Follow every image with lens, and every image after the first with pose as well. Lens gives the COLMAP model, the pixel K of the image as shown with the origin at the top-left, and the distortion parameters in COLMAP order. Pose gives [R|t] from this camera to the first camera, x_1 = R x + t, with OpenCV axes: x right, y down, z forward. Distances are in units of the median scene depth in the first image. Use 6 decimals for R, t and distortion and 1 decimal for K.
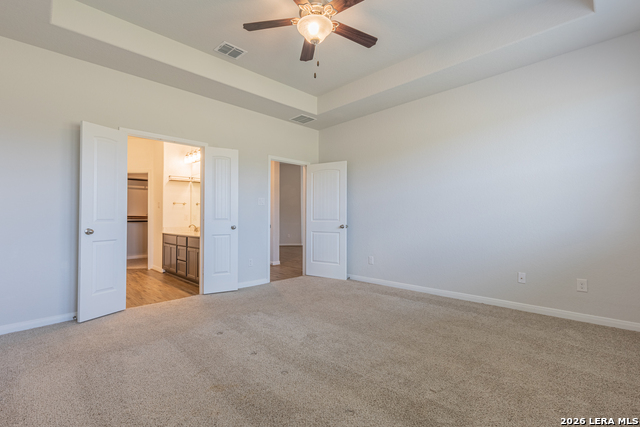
lens RADIAL K [[299.7, 0, 320.0], [0, 299.7, 213.5], [0, 0, 1]] dist [0.028903, 0.000257]
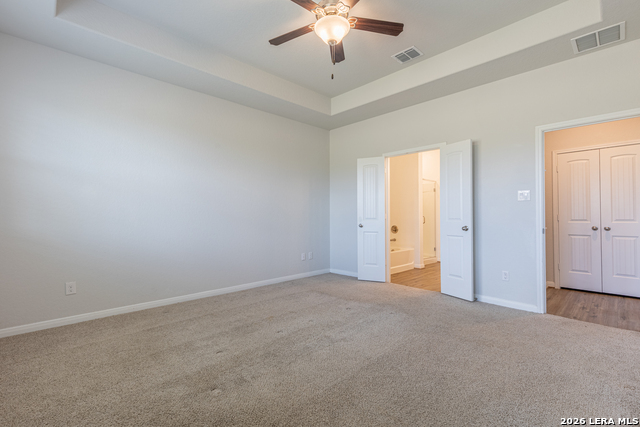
lens RADIAL K [[289.6, 0, 321.7], [0, 289.6, 212.7], [0, 0, 1]] dist [0.004203, -0.000051]
pose [[-0.010228, -0.016232, -0.999816, 0.609228], [0.013748, 0.999771, -0.016372, 0.009844], [0.999853, -0.013913, -0.010002, 0.629428]]
